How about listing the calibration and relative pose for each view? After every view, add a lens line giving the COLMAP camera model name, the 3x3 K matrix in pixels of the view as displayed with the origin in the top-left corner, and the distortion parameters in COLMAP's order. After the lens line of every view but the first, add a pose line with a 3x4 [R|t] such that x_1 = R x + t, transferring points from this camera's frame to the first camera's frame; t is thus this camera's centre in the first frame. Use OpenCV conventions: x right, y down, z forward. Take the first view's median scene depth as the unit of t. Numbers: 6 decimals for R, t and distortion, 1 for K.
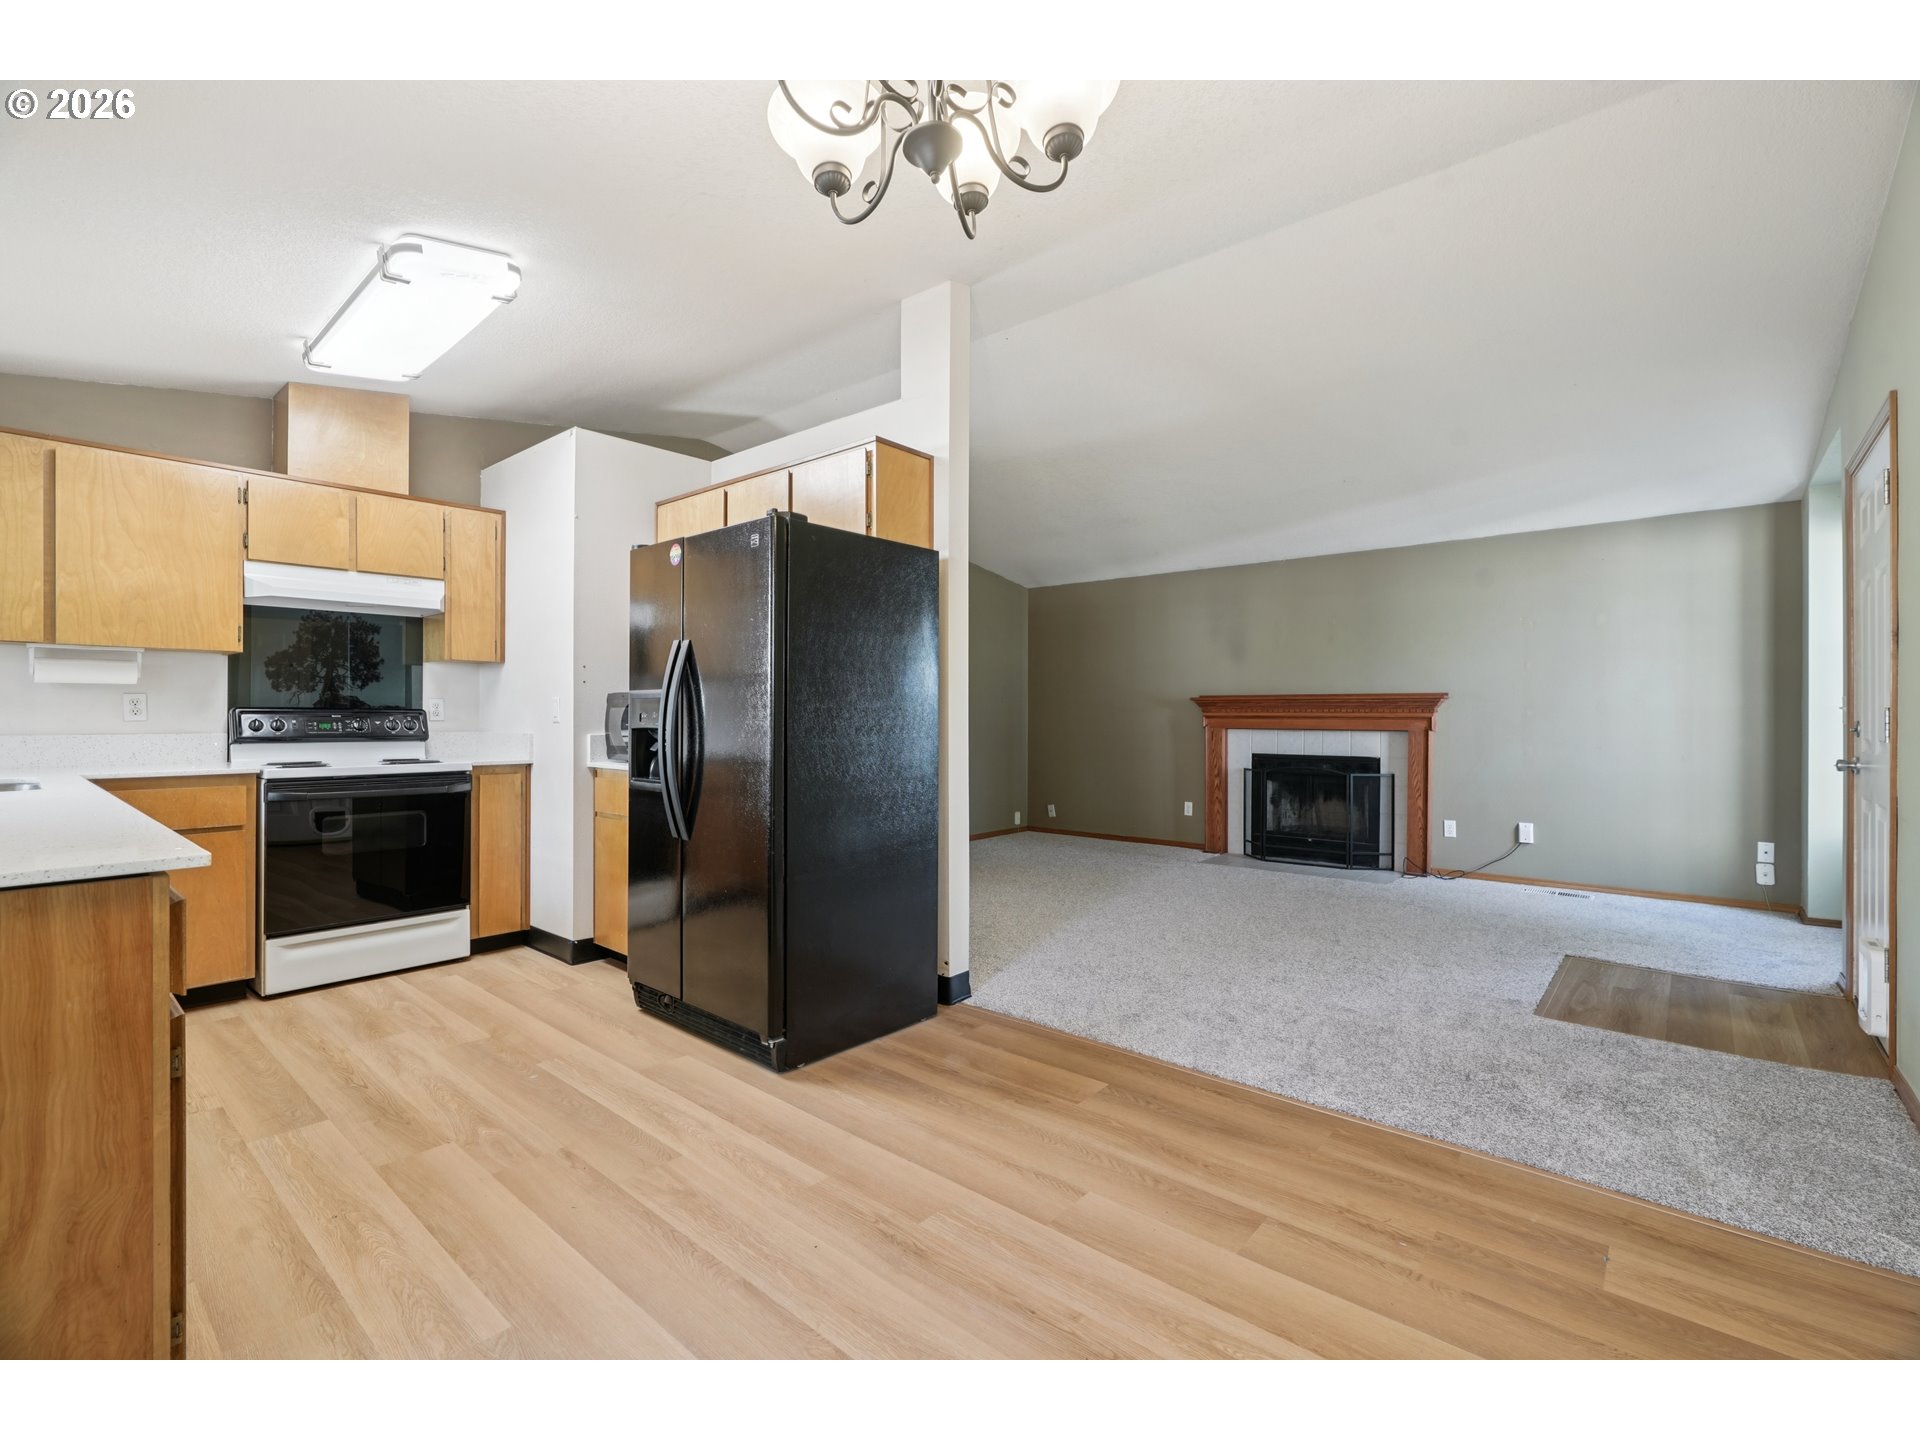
lens RADIAL K [[862.9, 0, 956.9], [0, 862.9, 710.9], [0, 0, 1]] dist [-0.014550, 0.006139]
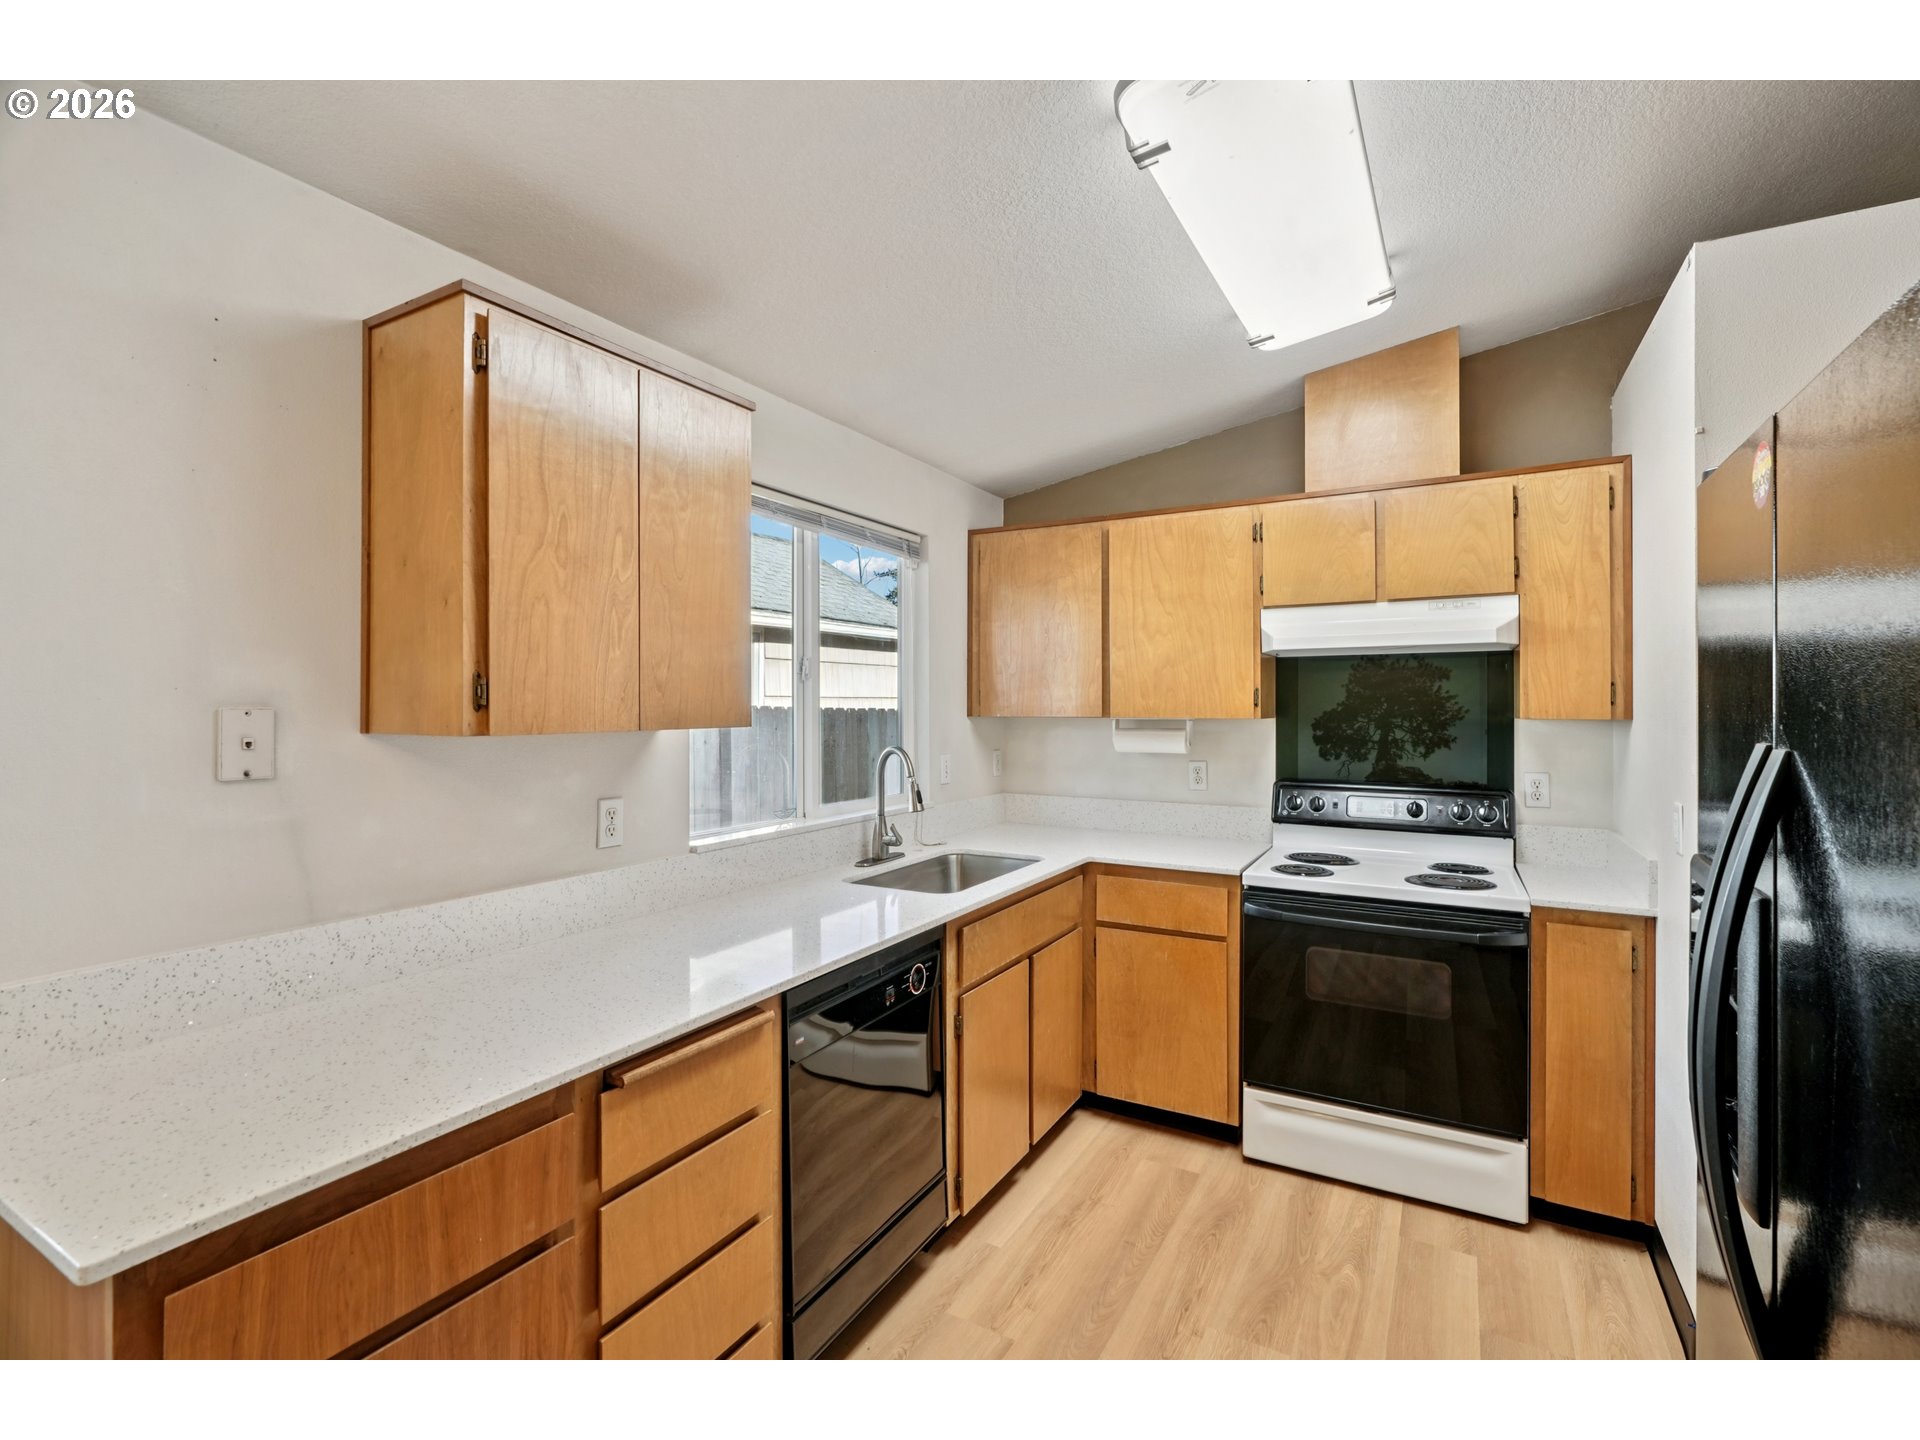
lens RADIAL K [[862.9, 0, 955.8], [0, 862.9, 698.3], [0, 0, 1]] dist [-0.014550, 0.006139]
pose [[0.188411, -0.010091, -0.982038, -0.053572], [0.004100, 0.999947, -0.009489, -0.070290], [0.982082, -0.002239, 0.188443, 0.471650]]
